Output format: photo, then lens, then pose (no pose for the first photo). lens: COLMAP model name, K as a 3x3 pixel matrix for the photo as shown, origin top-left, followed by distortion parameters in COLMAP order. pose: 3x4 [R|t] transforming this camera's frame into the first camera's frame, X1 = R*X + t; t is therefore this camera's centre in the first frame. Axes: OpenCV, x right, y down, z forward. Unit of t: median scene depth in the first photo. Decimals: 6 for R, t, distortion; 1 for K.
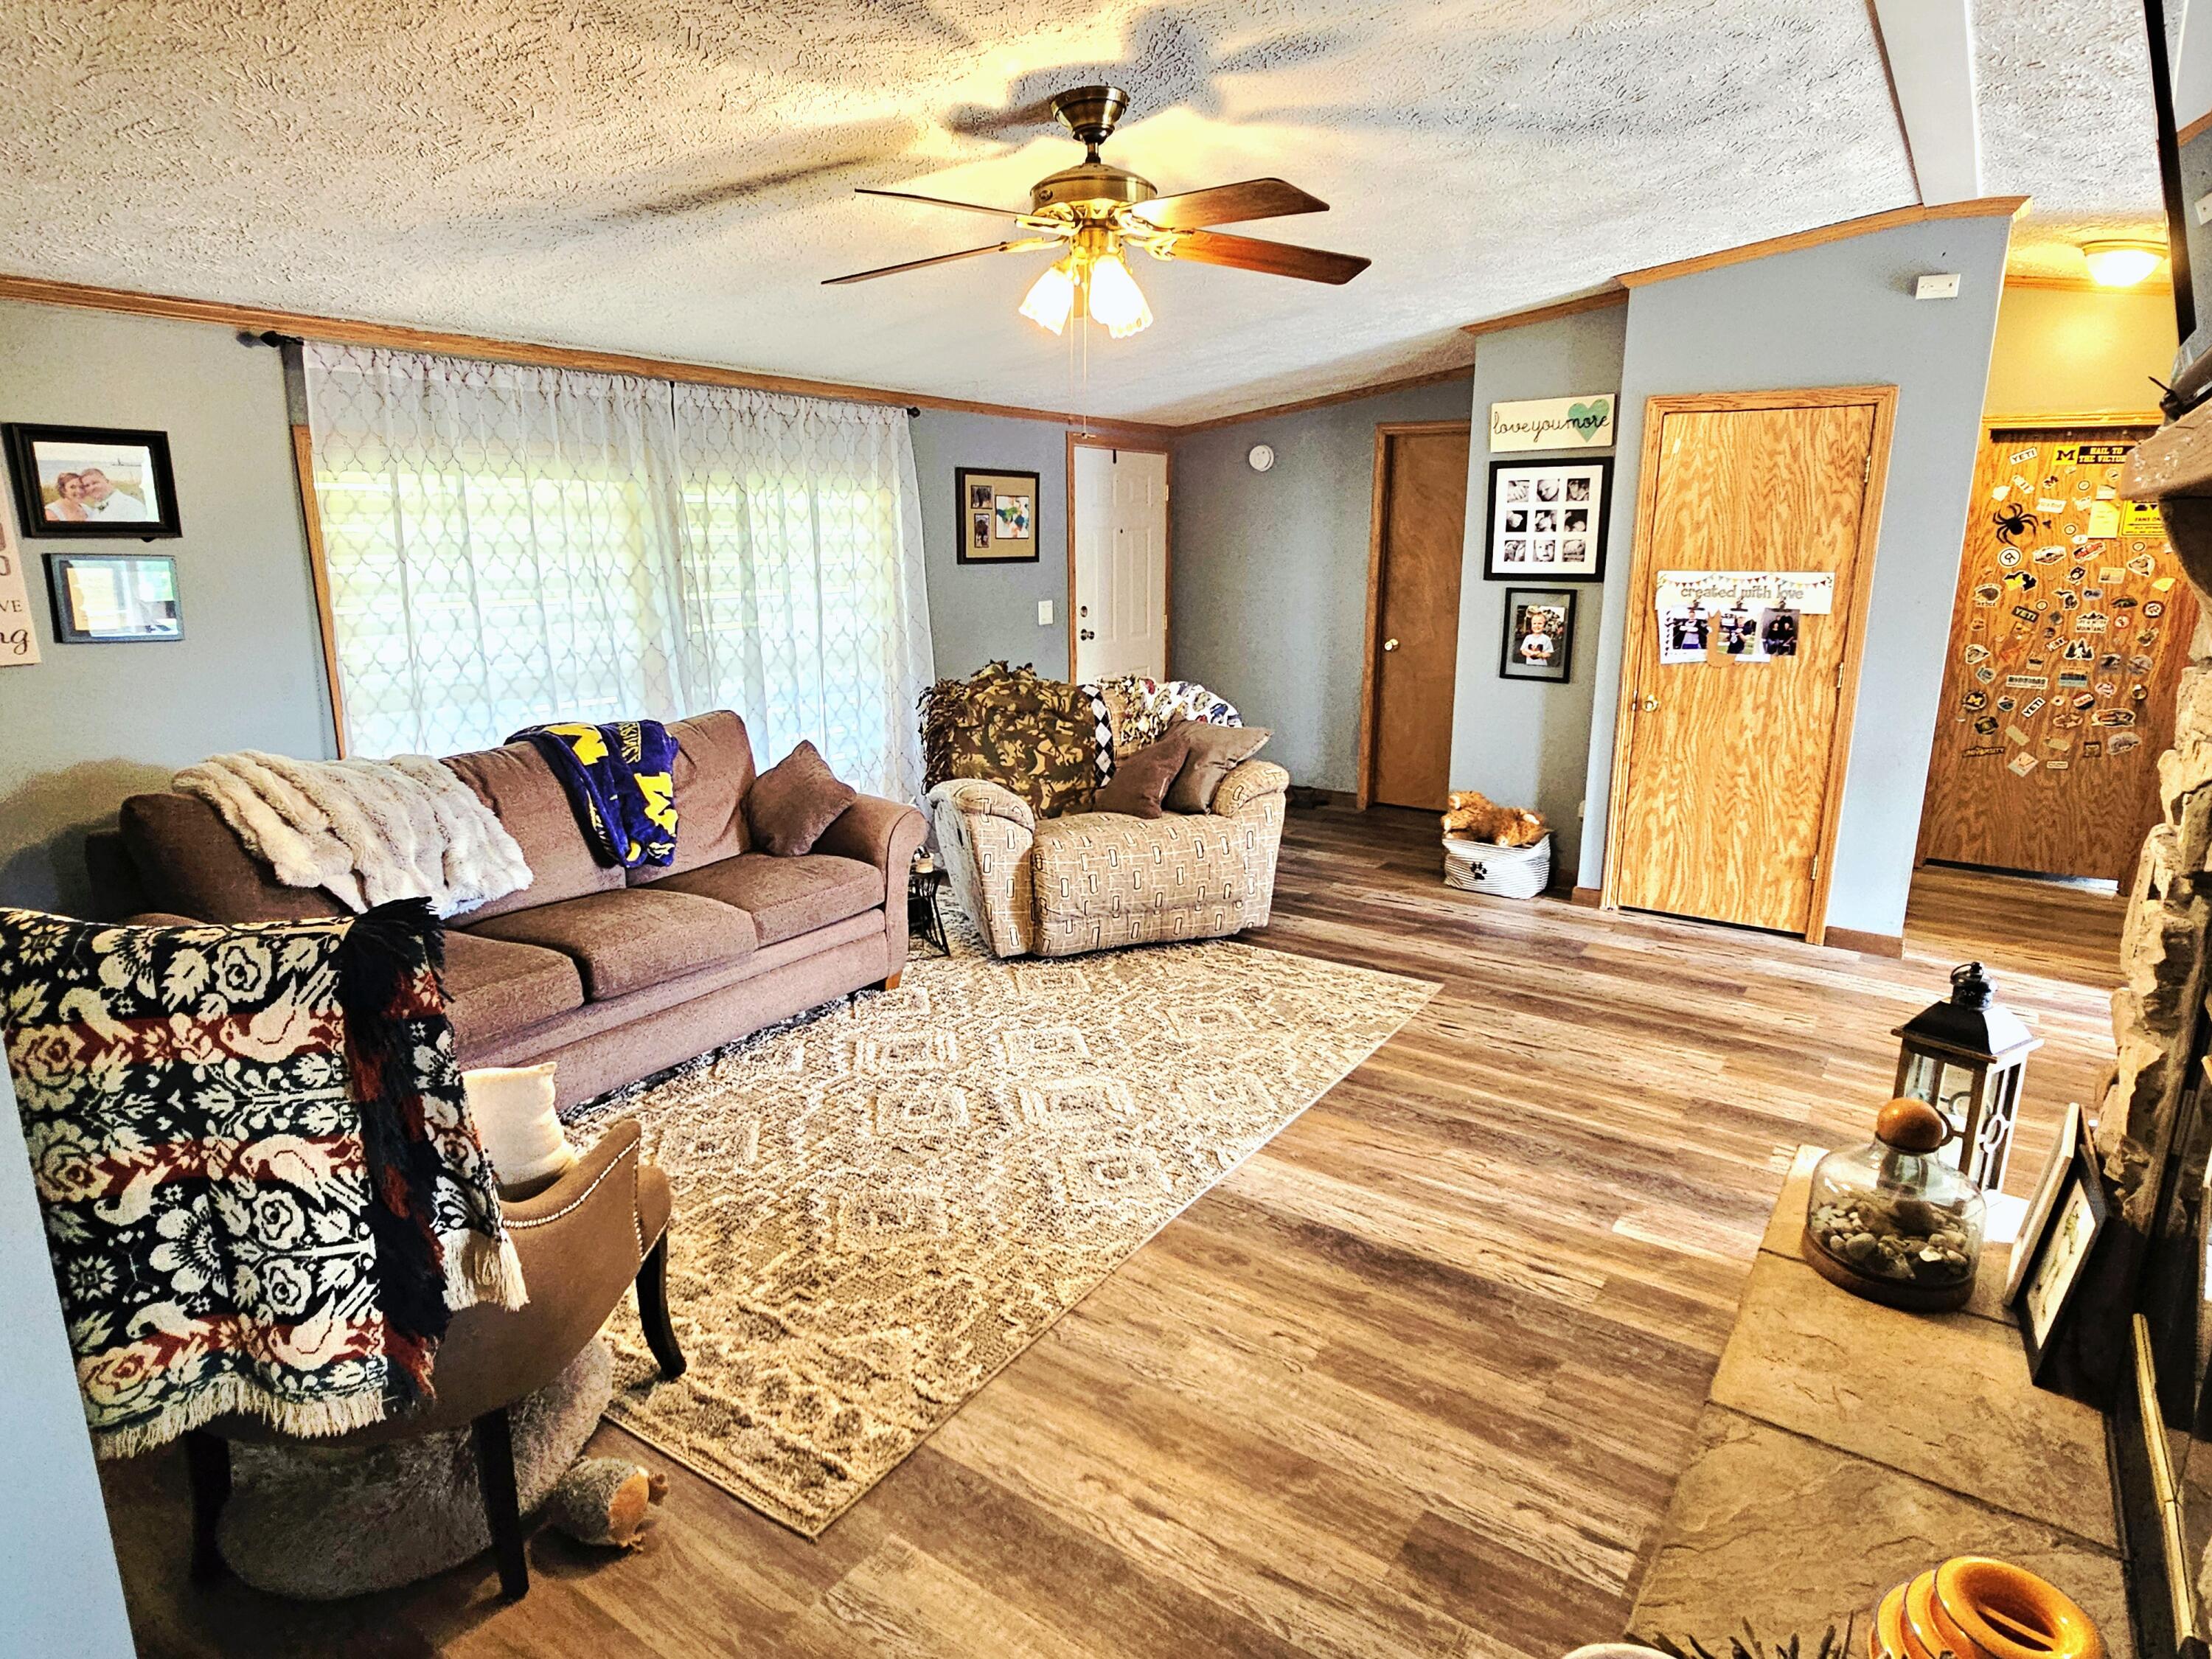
lens RADIAL K [[1255.1, 0, 1109.5], [0, 1255.1, 829.7], [0, 0, 1]] dist [0.005591, 0.000207]
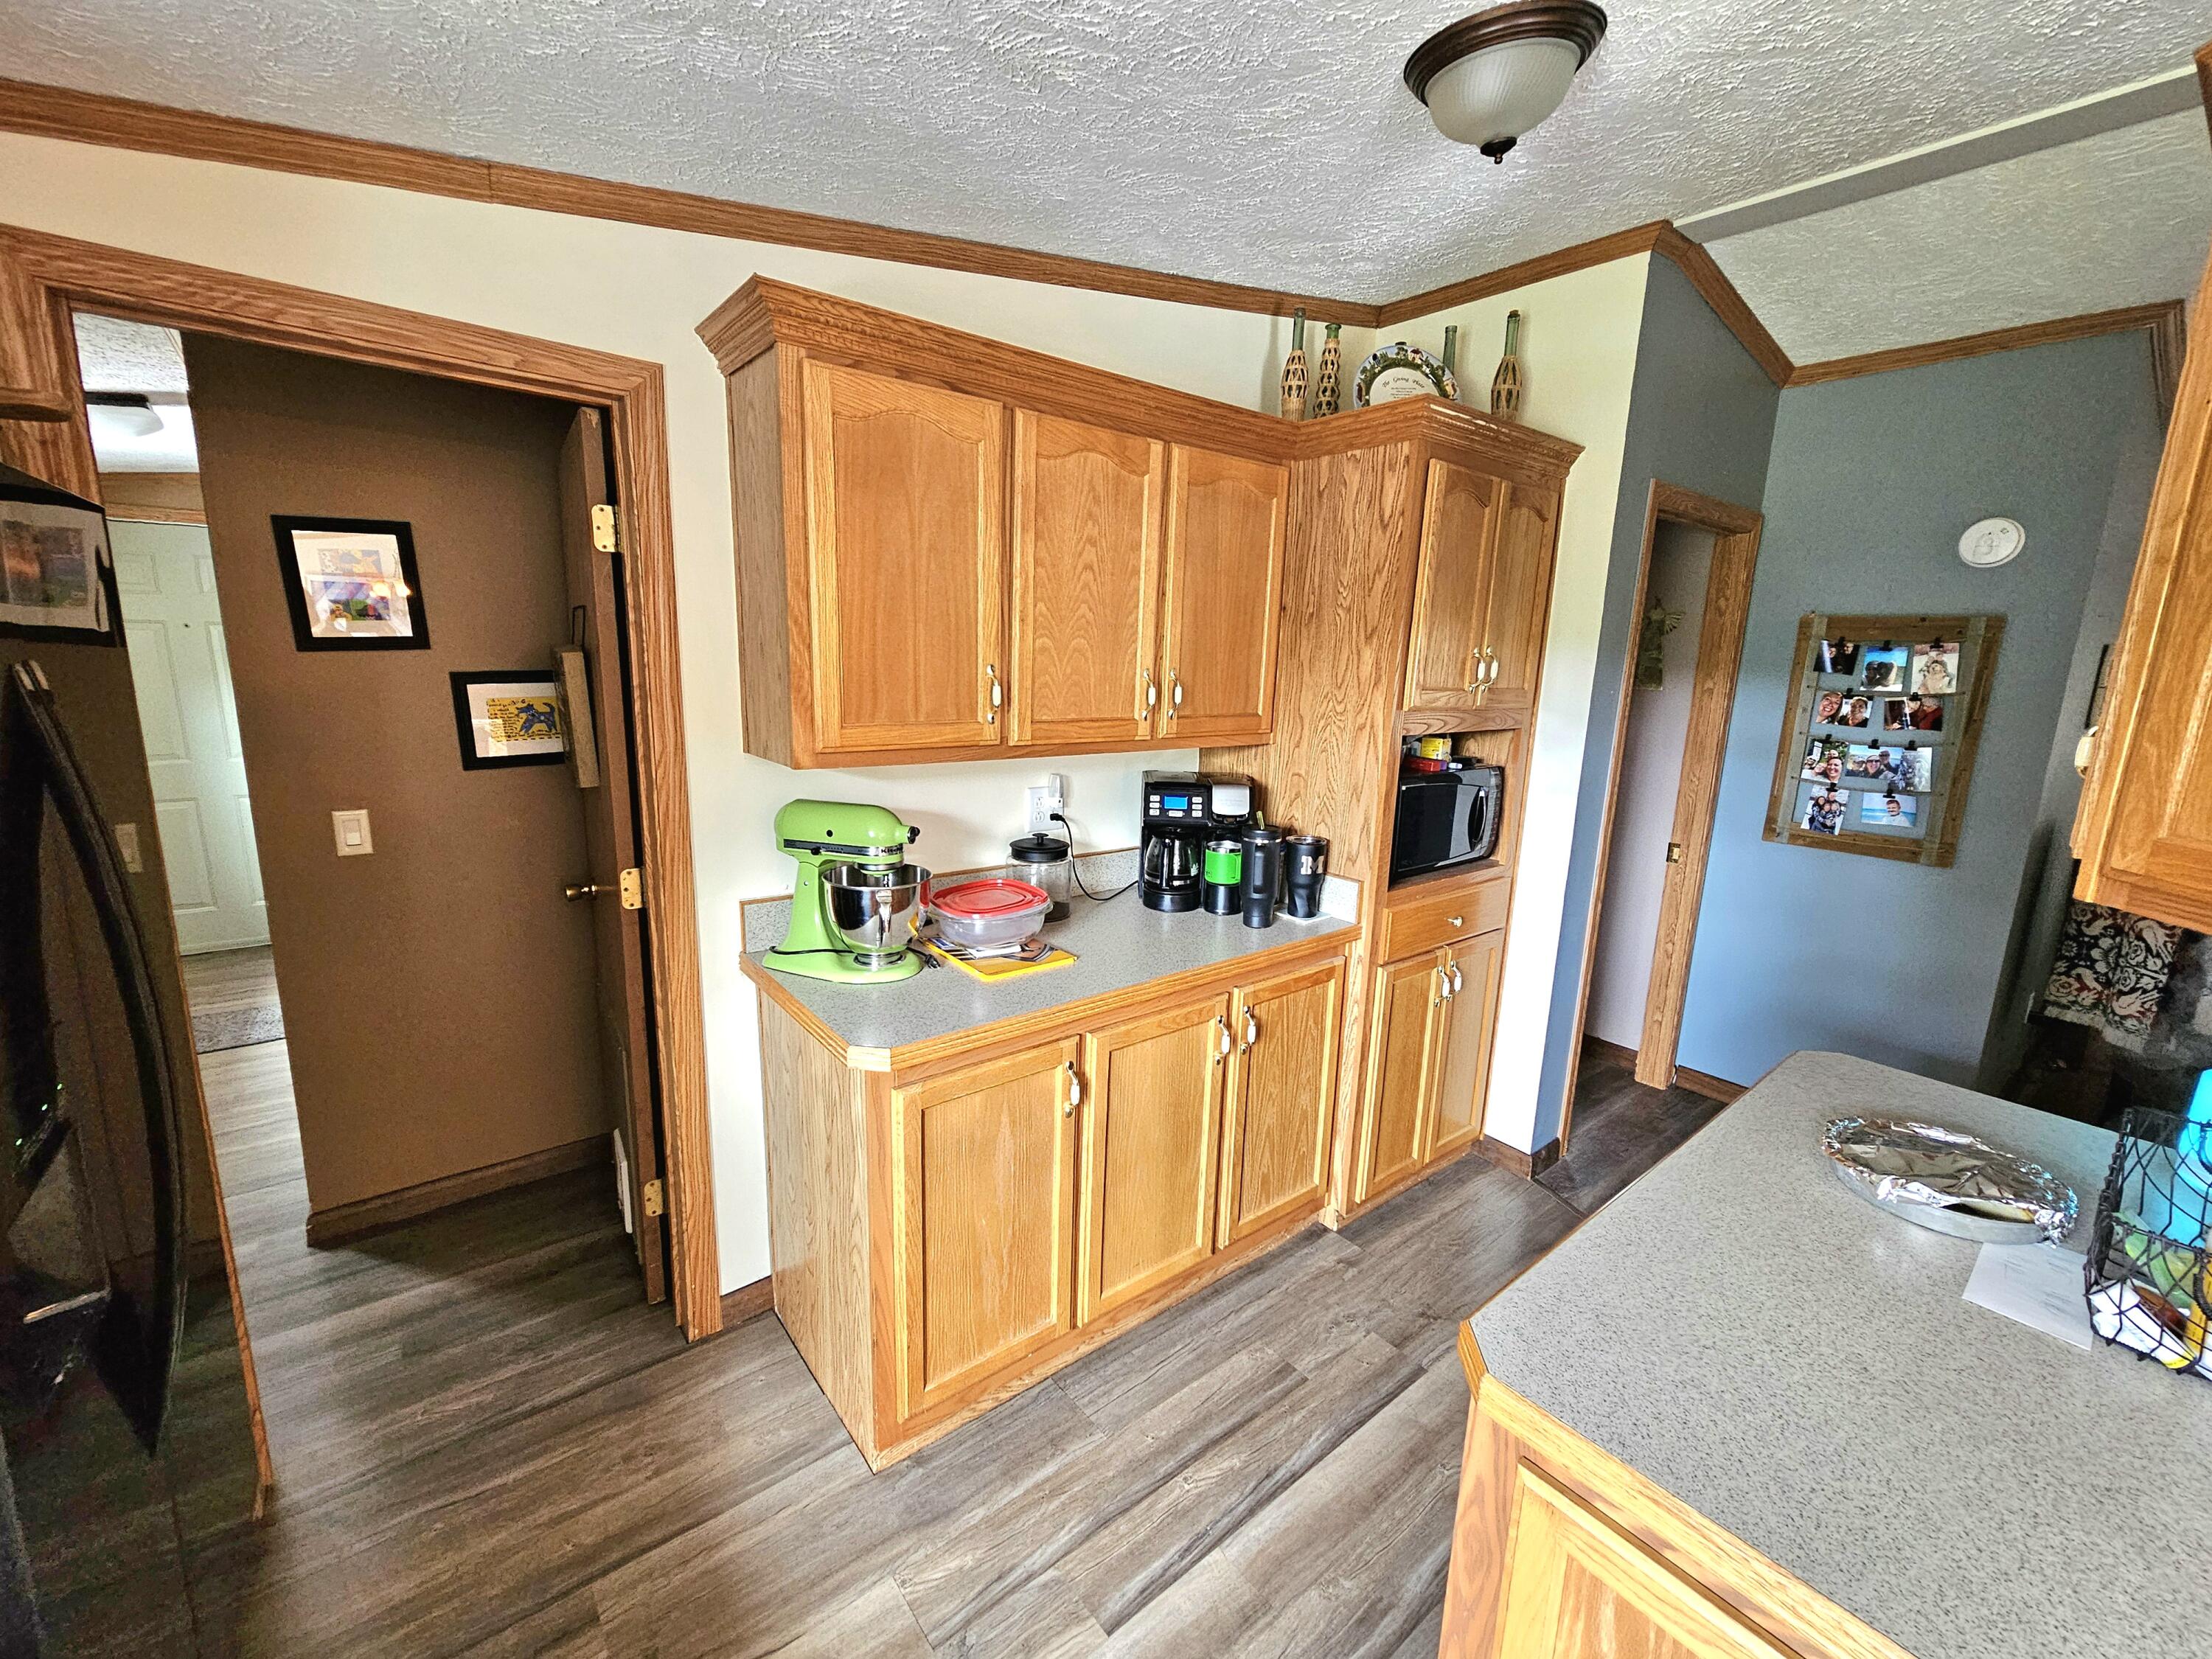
lens RADIAL K [[897.7, 0, 1104.2], [0, 897.7, 826.6], [0, 0, 1]] dist [0.000120, -0.000018]
pose [[-0.290268, 0.175979, -0.940625, 1.600951], [-0.254059, 0.933500, 0.253046, 0.139150], [0.922604, 0.312426, -0.226256, -0.596379]]
